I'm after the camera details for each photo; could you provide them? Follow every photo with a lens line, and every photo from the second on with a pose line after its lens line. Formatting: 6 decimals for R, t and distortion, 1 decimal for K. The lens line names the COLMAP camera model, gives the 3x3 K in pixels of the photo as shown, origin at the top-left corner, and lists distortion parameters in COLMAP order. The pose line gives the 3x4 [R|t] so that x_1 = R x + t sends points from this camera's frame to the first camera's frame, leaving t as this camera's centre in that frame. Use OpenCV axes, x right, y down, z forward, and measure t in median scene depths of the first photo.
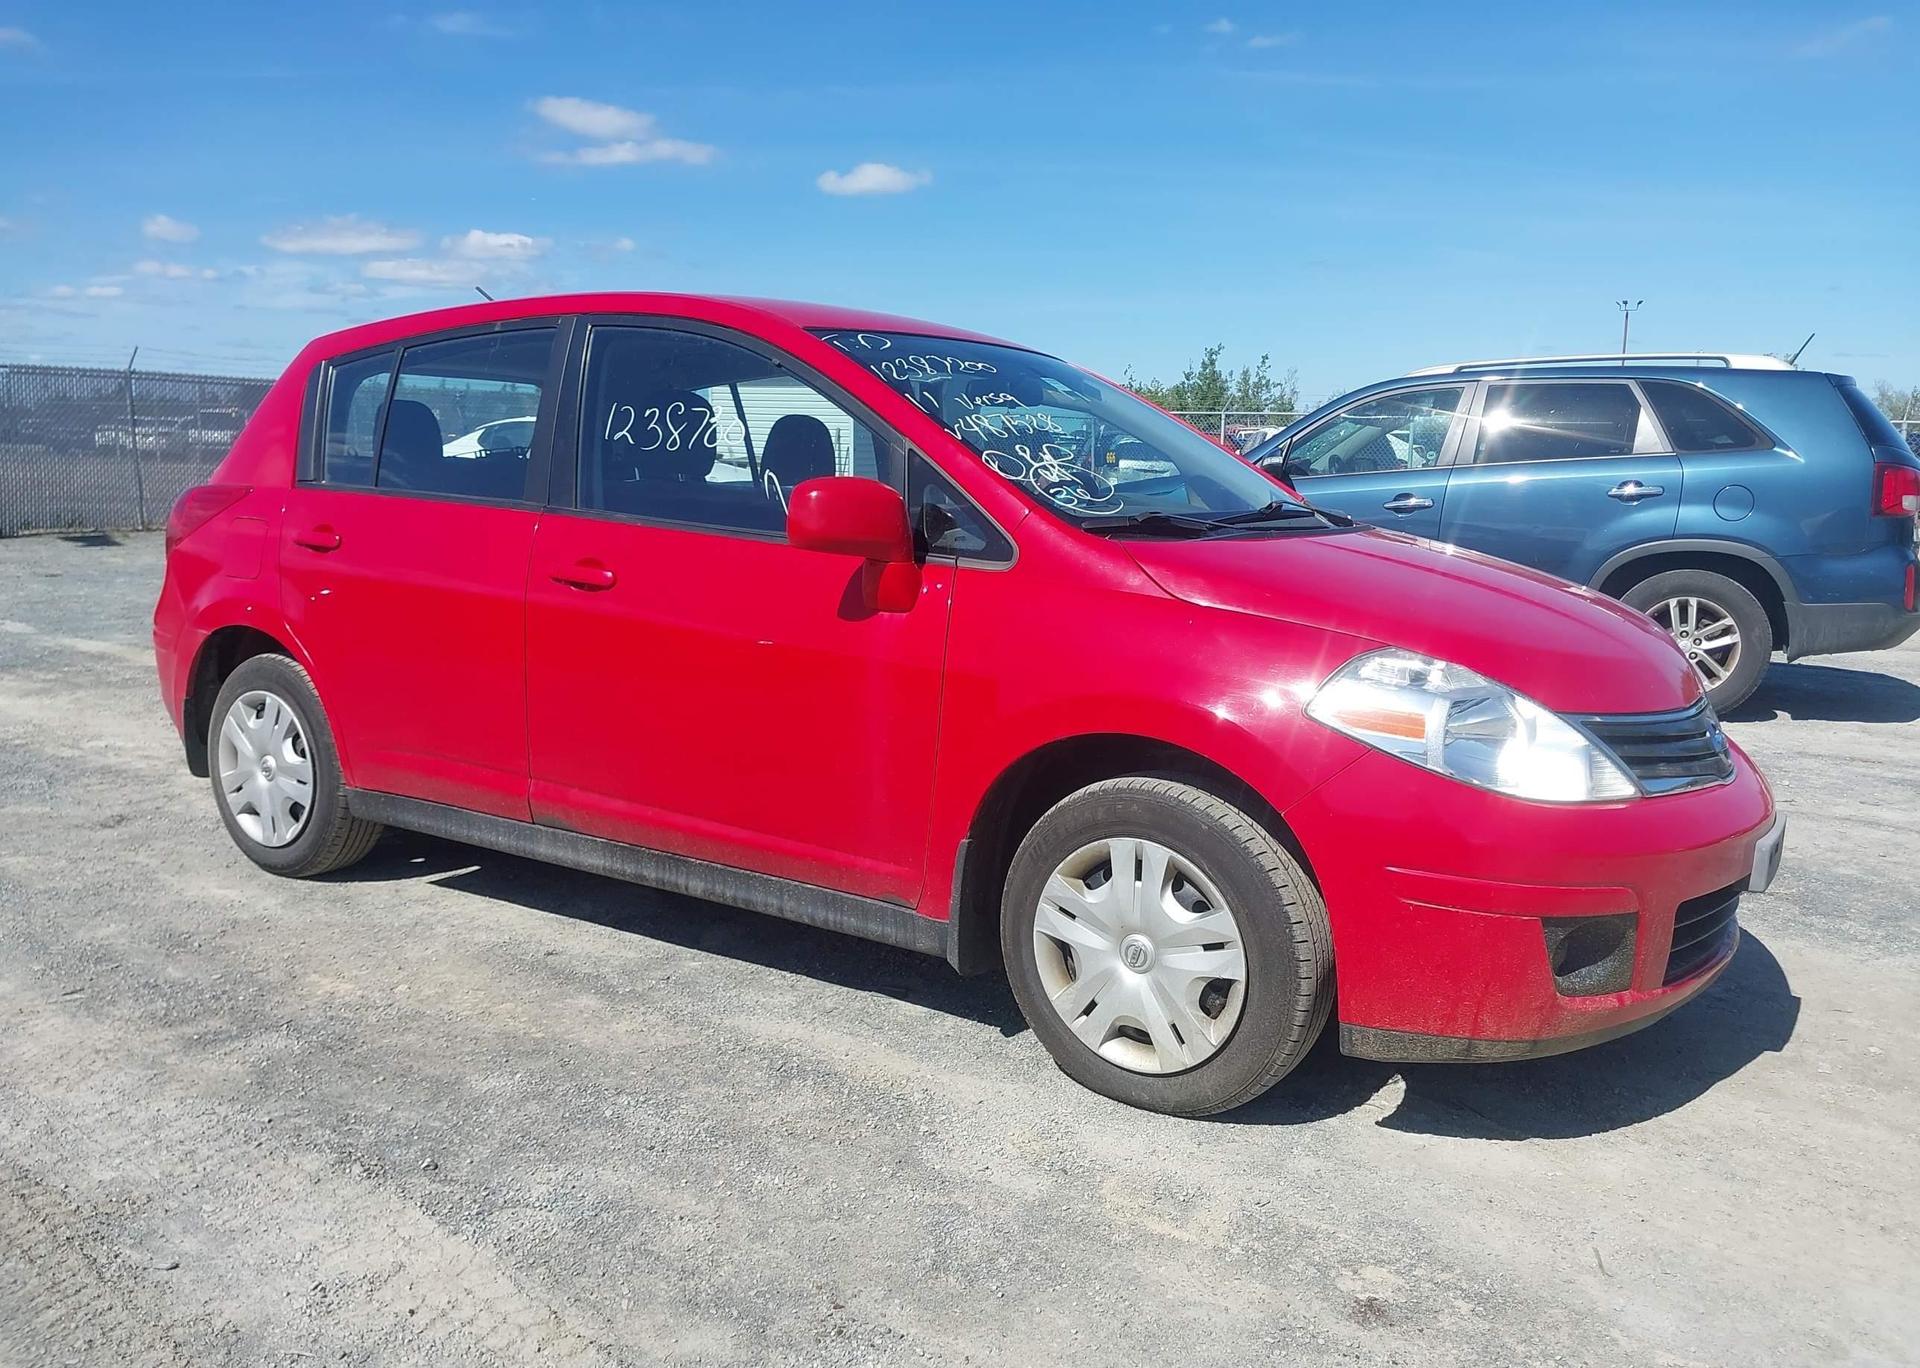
lens RADIAL K [[1512.4, 0, 971.7], [0, 1512.4, 681.0], [0, 0, 1]] dist [0.045817, -0.056309]
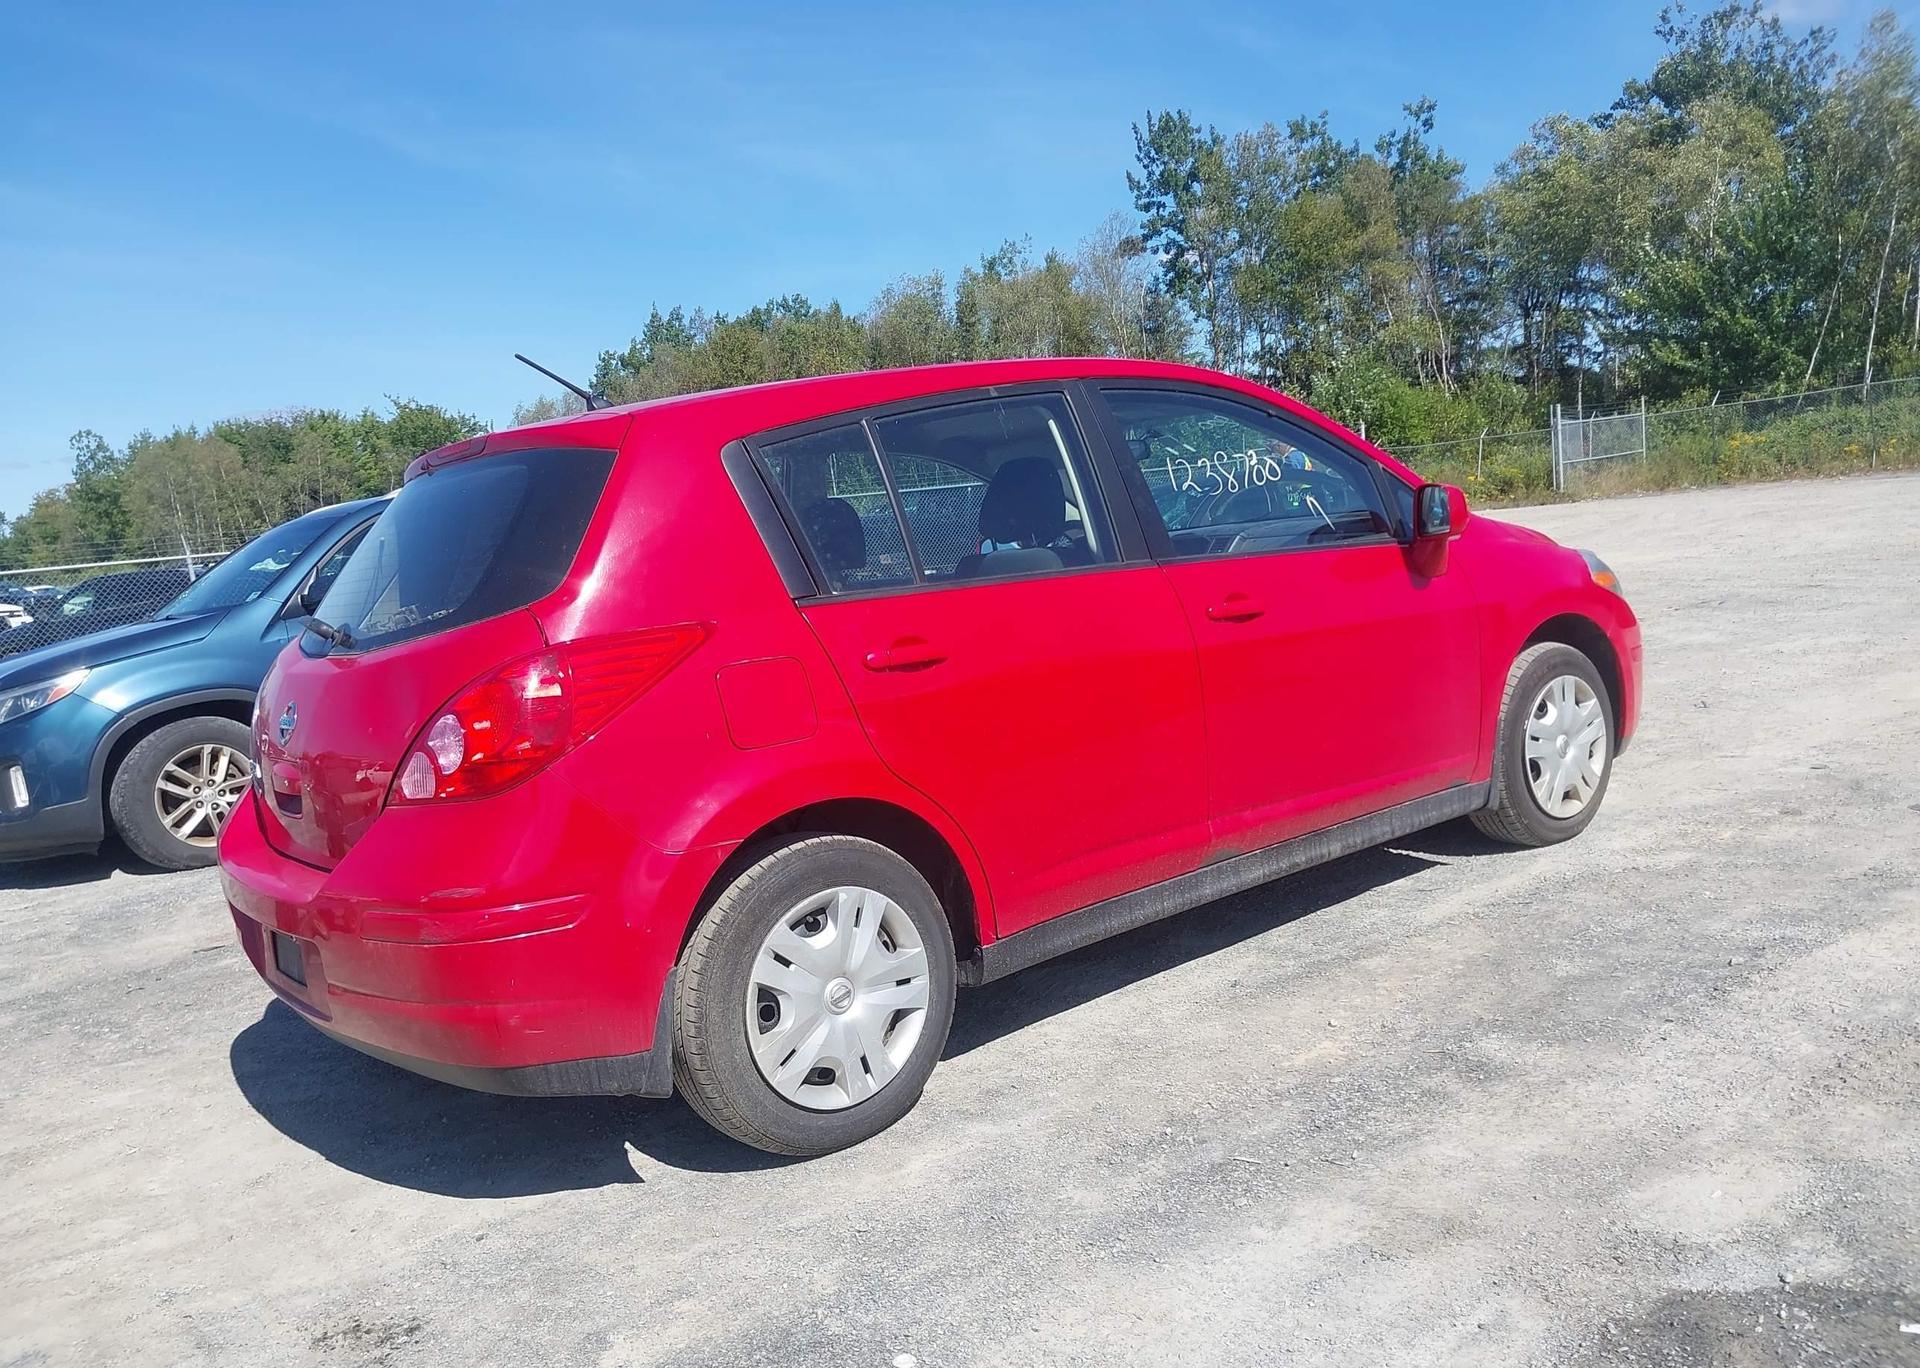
lens RADIAL K [[1512.4, 0, 950.7], [0, 1512.4, 690.3], [0, 0, 1]] dist [0.045817, -0.056309]
pose [[0.309349, -0.164463, 0.936619, -1.443099], [0.258170, 0.962464, 0.083732, -0.169203], [-0.915233, 0.215905, 0.340197, 0.895240]]
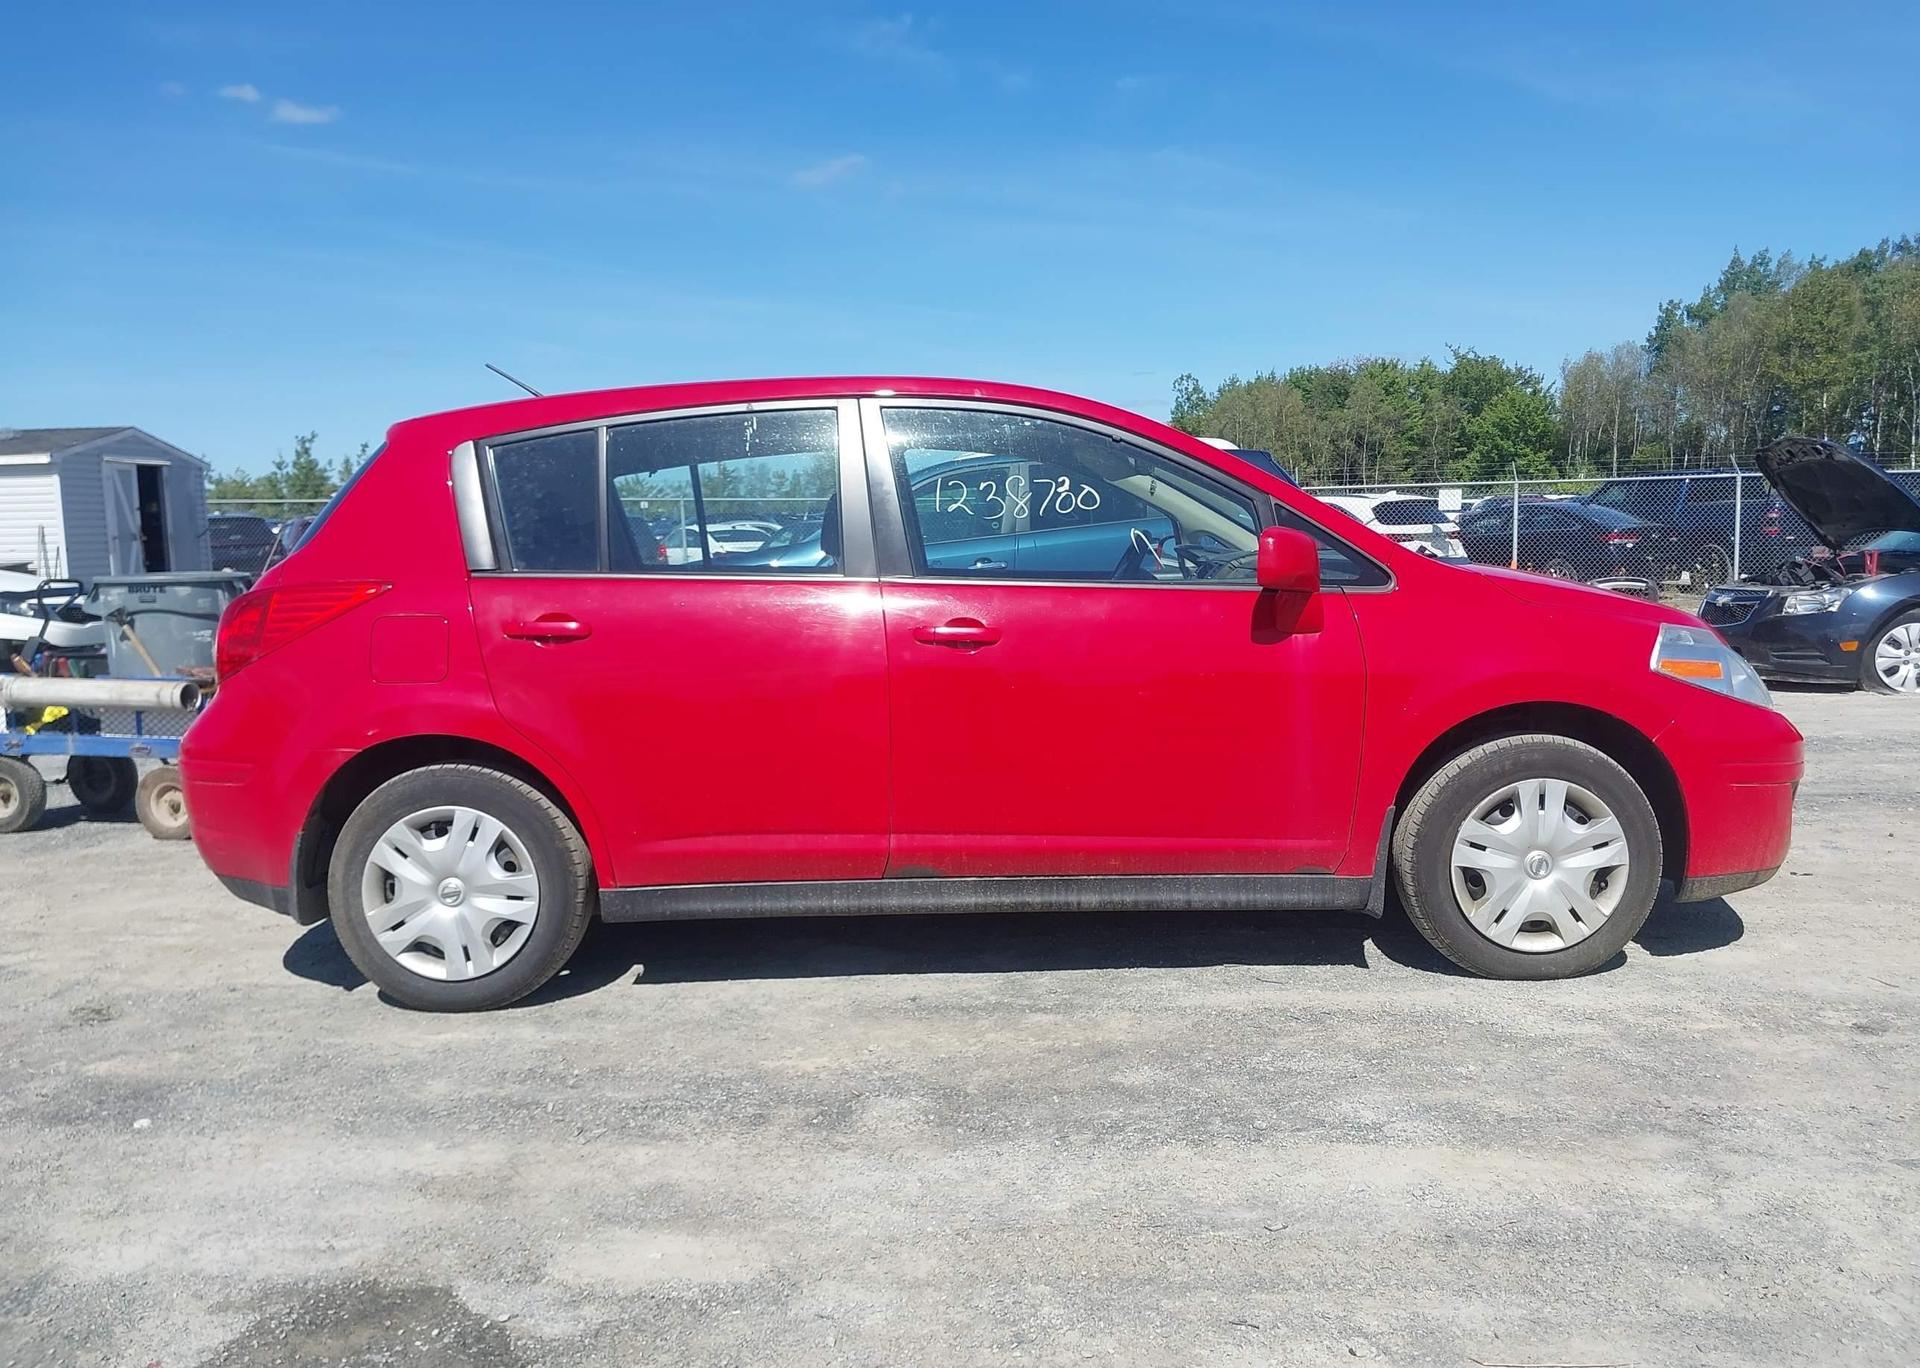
lens RADIAL K [[1512.4, 0, 966.4], [0, 1512.4, 699.5], [0, 0, 1]] dist [0.045817, -0.056309]
pose [[0.835437, -0.097667, 0.540839, -0.901675], [0.121430, 0.992565, -0.008332, -0.015286], [-0.536004, 0.072635, 0.841085, 0.100583]]
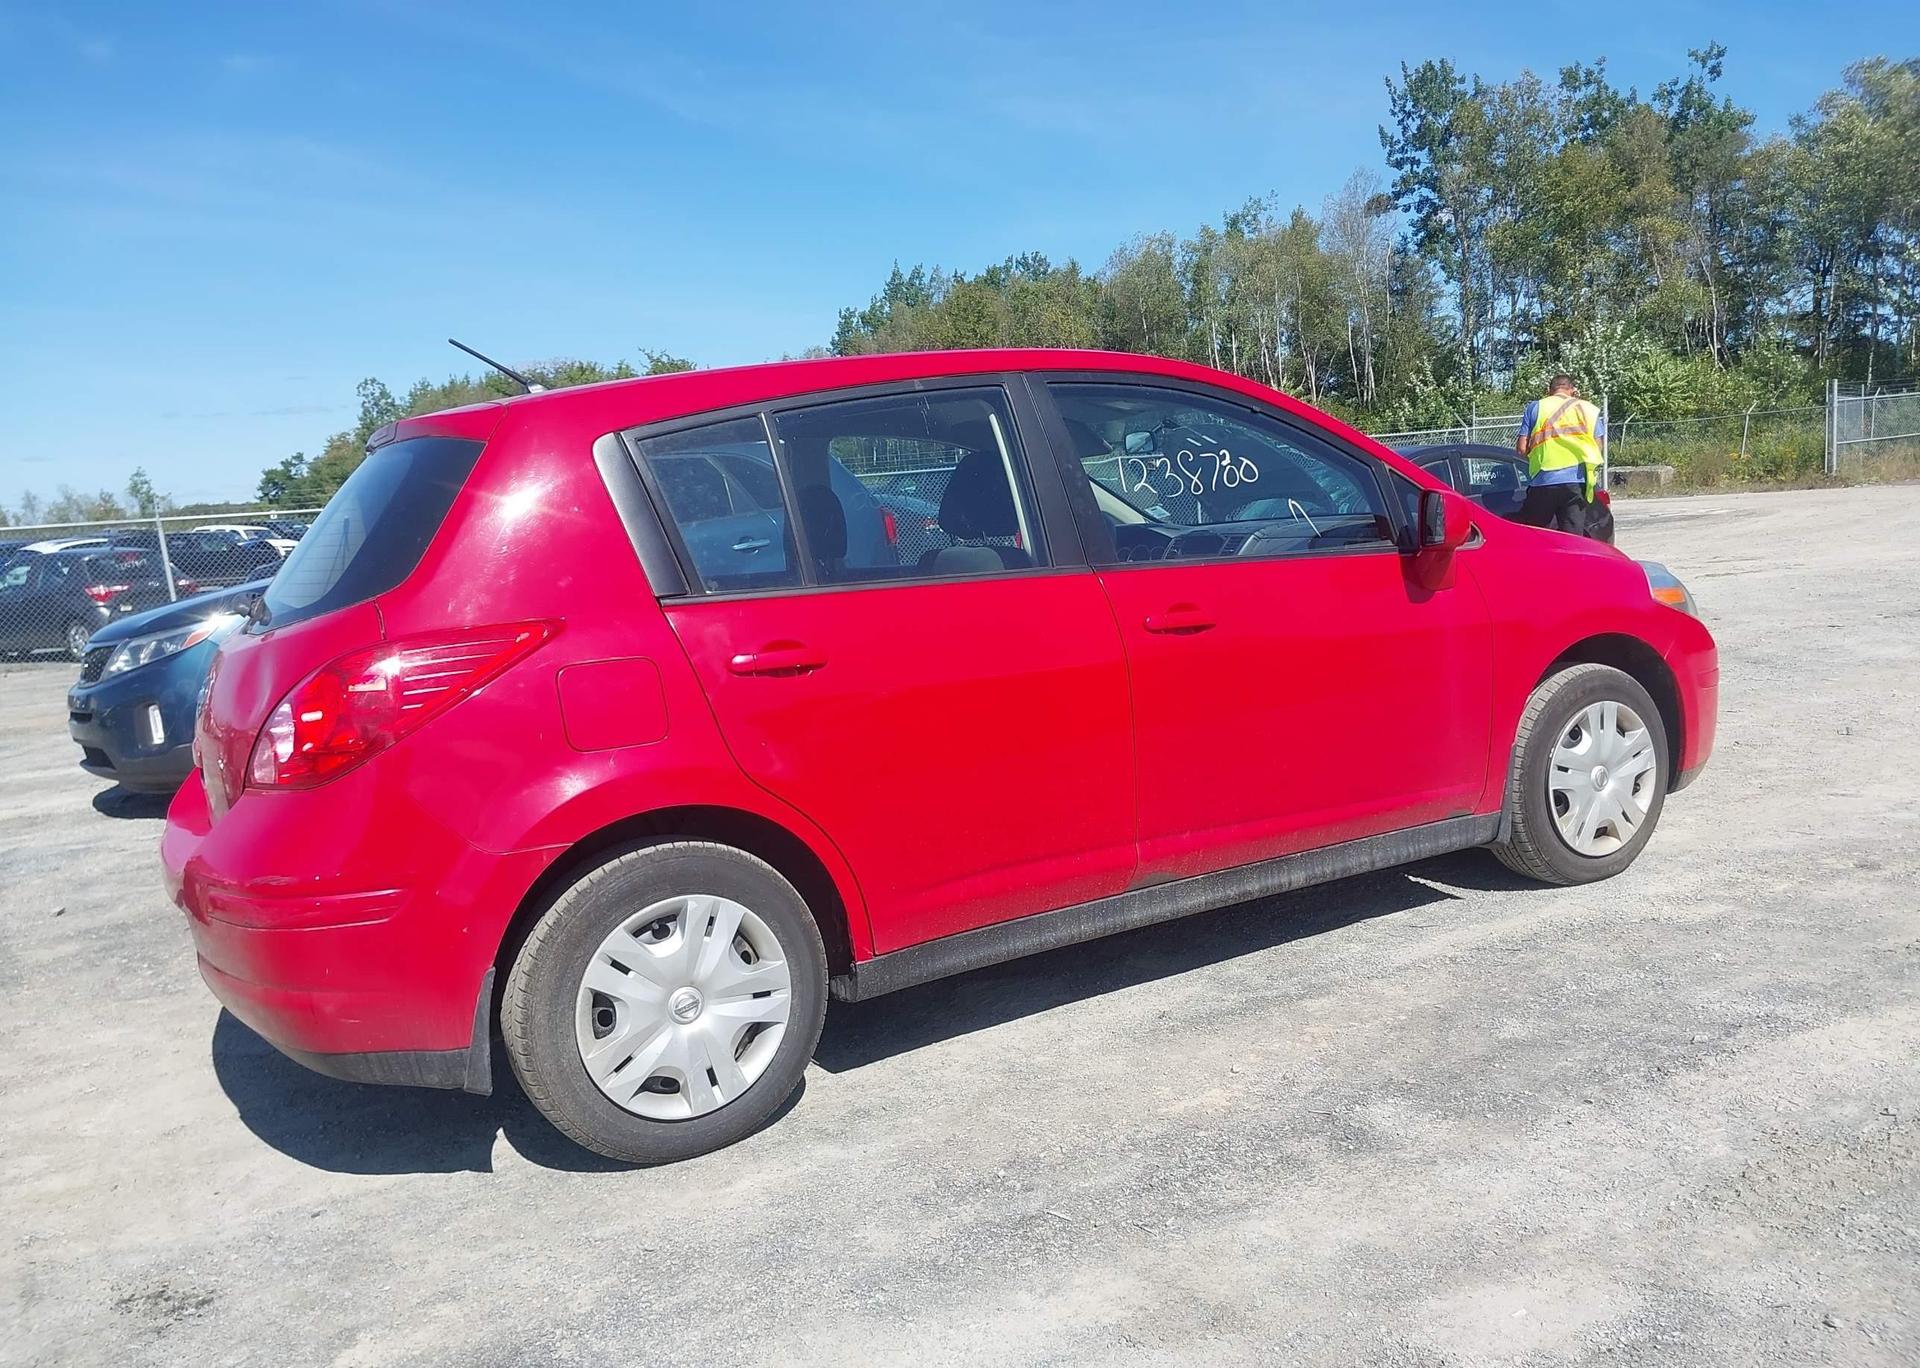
lens RADIAL K [[1512.4, 0, 953.8], [0, 1512.4, 701.3], [0, 0, 1]] dist [0.045817, -0.056309]
pose [[0.454881, -0.175855, 0.873017, -1.314746], [0.224405, 0.971310, 0.078730, -0.141485], [-0.861815, 0.160097, 0.481293, 0.702197]]
